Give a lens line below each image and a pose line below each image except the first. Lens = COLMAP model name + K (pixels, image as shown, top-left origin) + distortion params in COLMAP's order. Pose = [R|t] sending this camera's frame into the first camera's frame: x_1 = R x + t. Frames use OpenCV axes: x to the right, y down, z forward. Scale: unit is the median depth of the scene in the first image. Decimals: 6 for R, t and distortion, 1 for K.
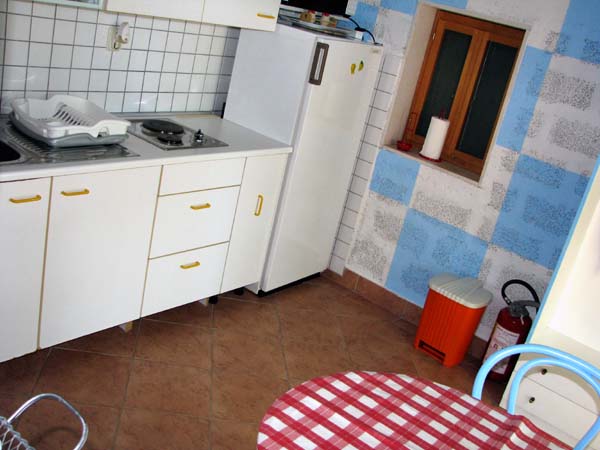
lens RADIAL K [[655.1, 0, 300.0], [0, 655.1, 225.0], [0, 0, 1]] dist [-0.132898, 0.046520]
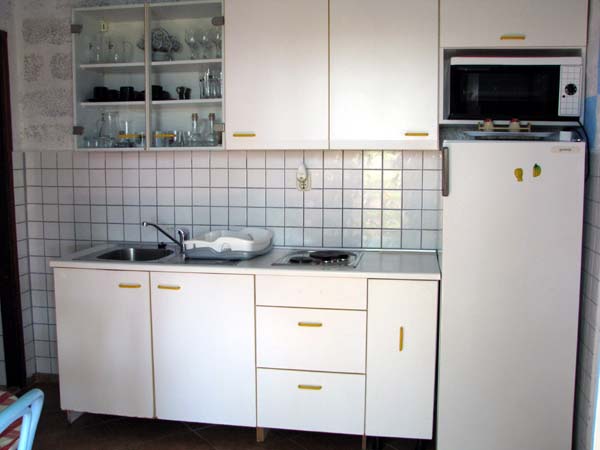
lens RADIAL K [[655.1, 0, 300.0], [0, 655.1, 225.0], [0, 0, 1]] dist [-0.132898, 0.046520]
pose [[0.449711, -0.123310, -0.884621, 0.835783], [-0.214565, 0.946506, -0.241014, 0.079410], [0.867019, 0.298195, 0.399197, 0.619680]]
